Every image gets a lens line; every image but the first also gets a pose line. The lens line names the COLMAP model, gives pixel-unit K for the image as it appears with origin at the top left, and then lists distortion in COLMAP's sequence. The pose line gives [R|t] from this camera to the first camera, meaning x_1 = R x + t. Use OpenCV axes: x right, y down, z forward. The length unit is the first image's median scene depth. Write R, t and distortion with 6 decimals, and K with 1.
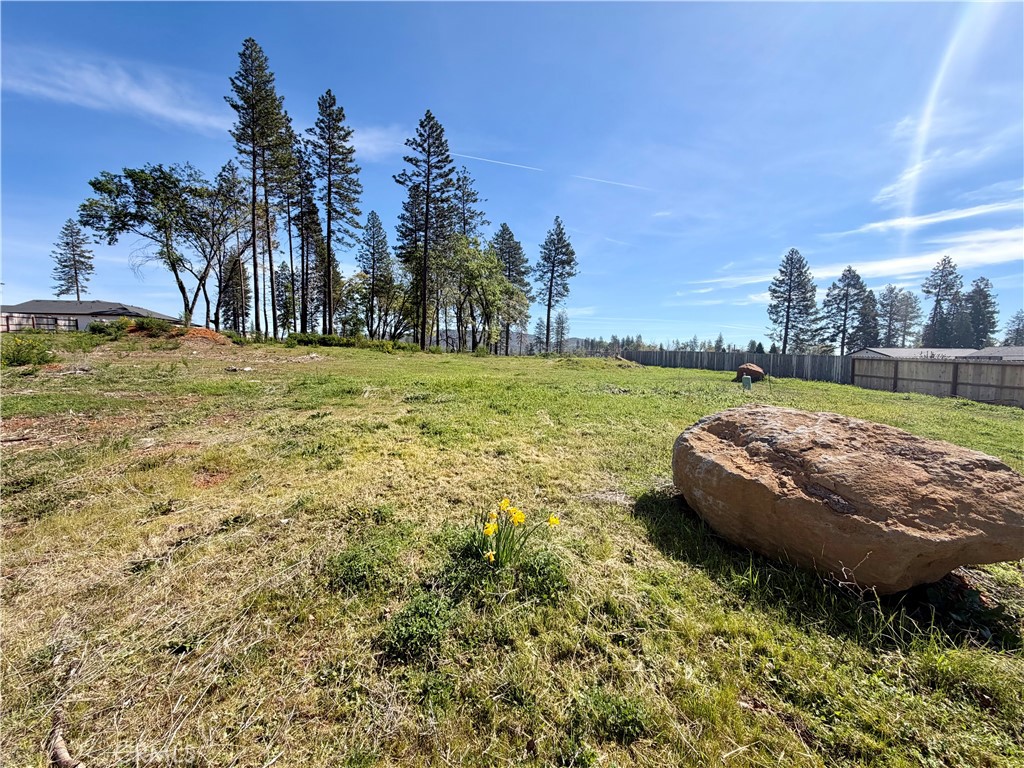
lens RADIAL K [[407.2, 0, 512.5], [0, 407.2, 385.9], [0, 0, 1]] dist [-0.000152, 0.000161]
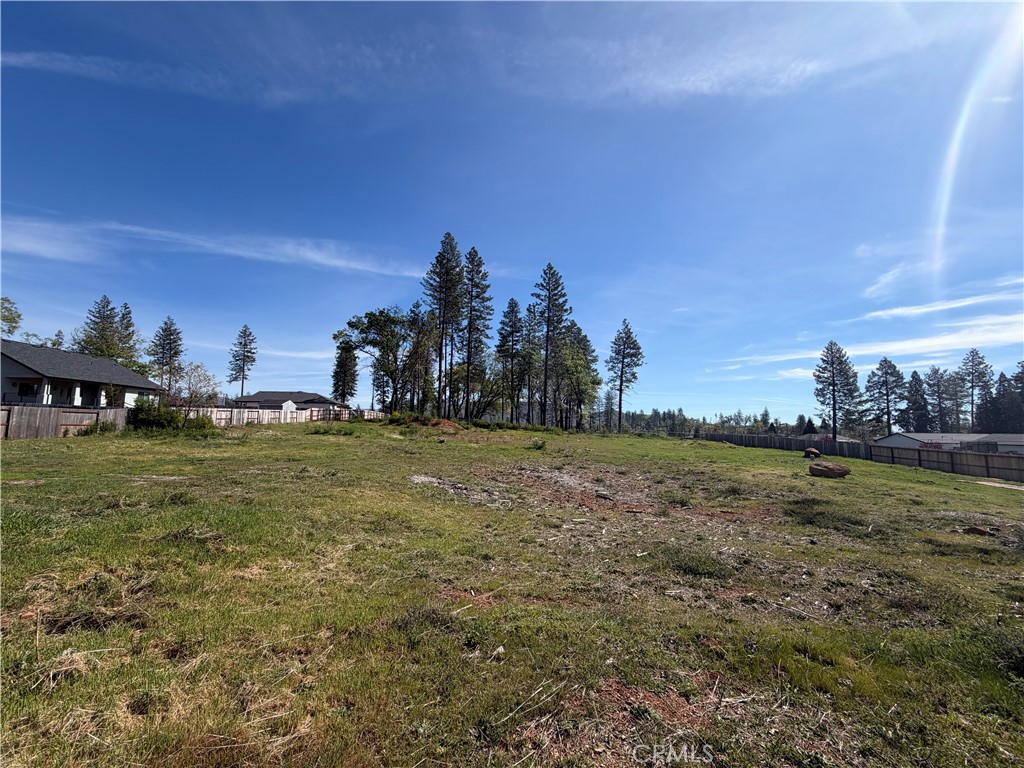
lens RADIAL K [[406.4, 0, 512.4], [0, 406.4, 383.7], [0, 0, 1]] dist [-0.000116, 0.000267]
pose [[0.996454, -0.002236, -0.084104, -0.121830], [-0.012894, 0.983779, -0.178920, 0.001185], [0.083140, 0.179370, 0.980262, -0.192822]]
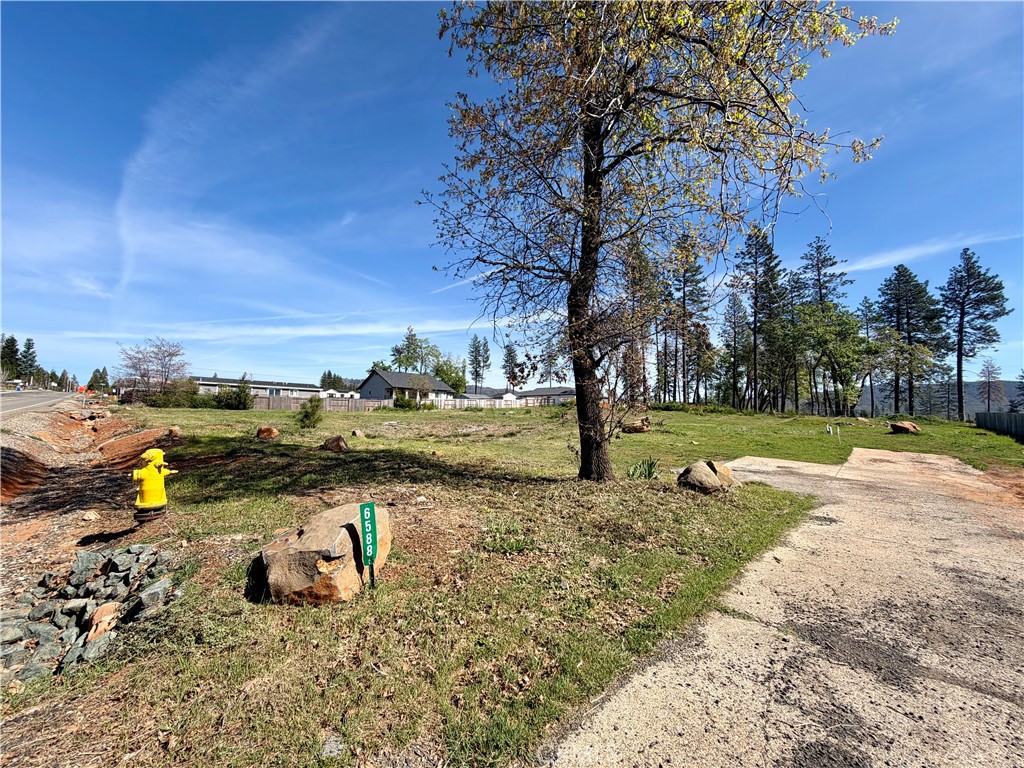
lens RADIAL K [[404.3, 0, 515.7], [0, 404.3, 405.7], [0, 0, 1]] dist [0.012231, 0.000131]
pose [[0.631211, -0.020575, -0.775338, 0.163349], [-0.061302, 0.995197, -0.076315, 0.015590], [0.773185, 0.095701, 0.626919, -0.178306]]
